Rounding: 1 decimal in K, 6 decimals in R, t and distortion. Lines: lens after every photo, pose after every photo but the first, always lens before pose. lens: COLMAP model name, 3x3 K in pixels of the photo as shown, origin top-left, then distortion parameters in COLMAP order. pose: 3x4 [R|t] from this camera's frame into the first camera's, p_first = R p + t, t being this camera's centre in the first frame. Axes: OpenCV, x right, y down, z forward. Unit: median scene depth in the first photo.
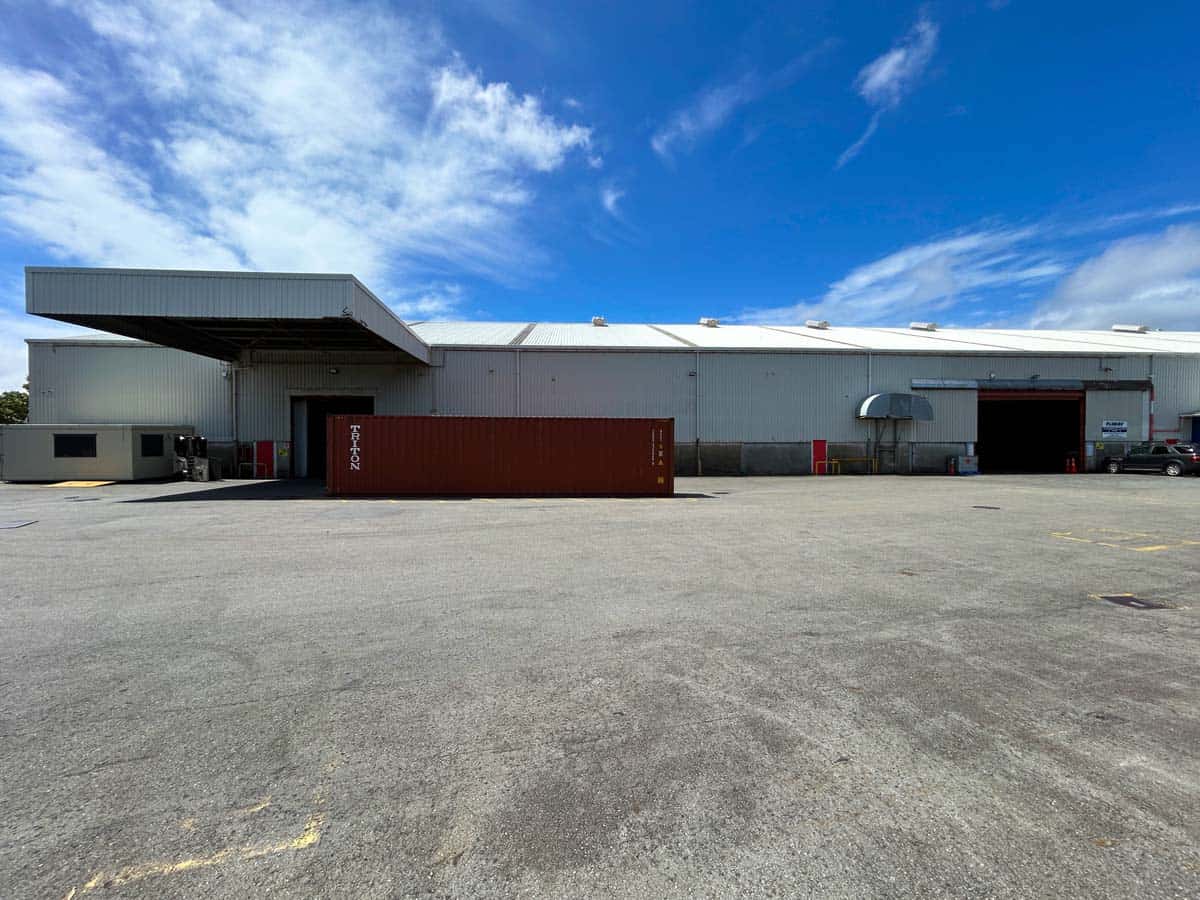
lens RADIAL K [[530.0, 0, 600.0], [0, 530.0, 450.0], [0, 0, 1]] dist [-0.000498, -0.000477]
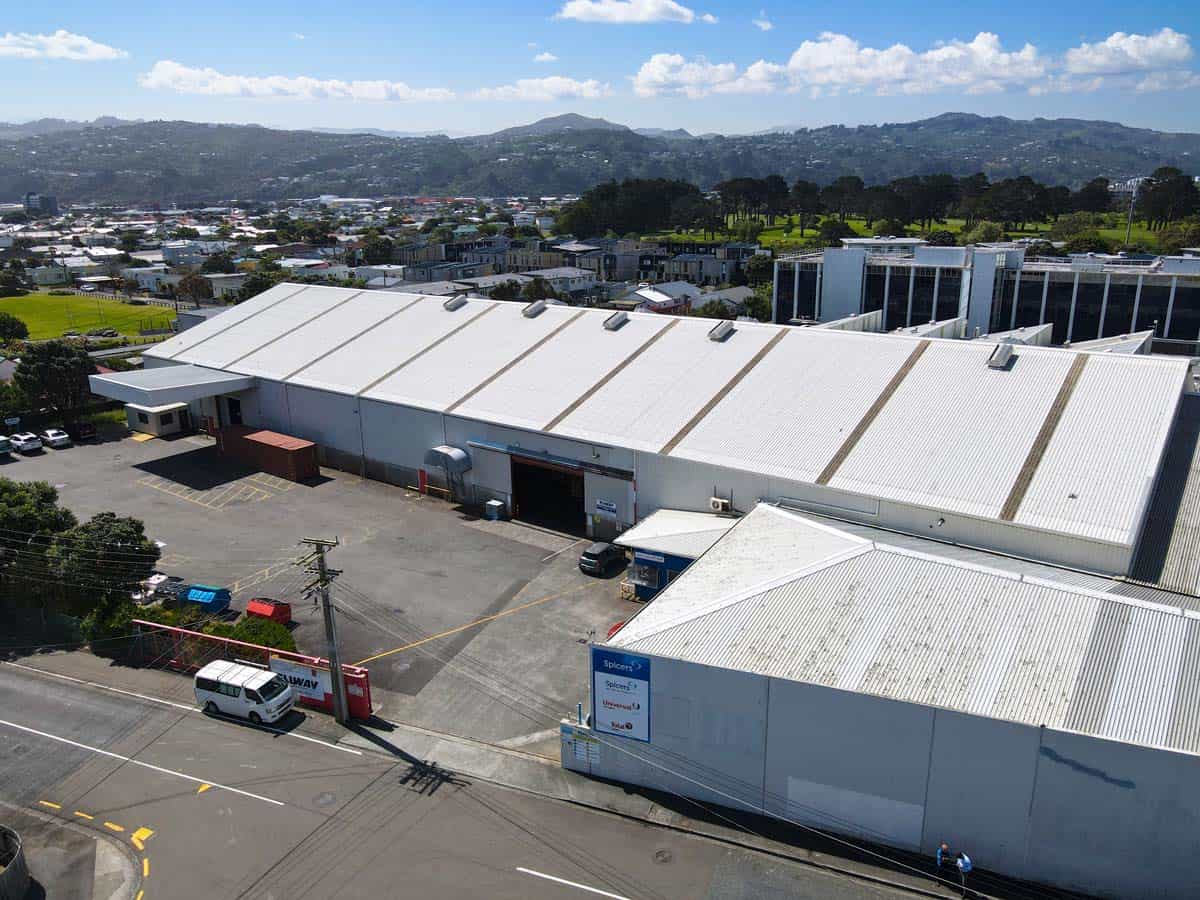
lens RADIAL K [[914.8, 0, 600.0], [0, 914.8, 450.0], [0, 0, 1]] dist [0.034603, -0.006754]
pose [[0.743640, 0.176191, -0.644947, 2.214673], [0.006885, 0.962582, 0.270903, -0.688811], [0.668545, -0.205895, 0.714602, -0.362419]]
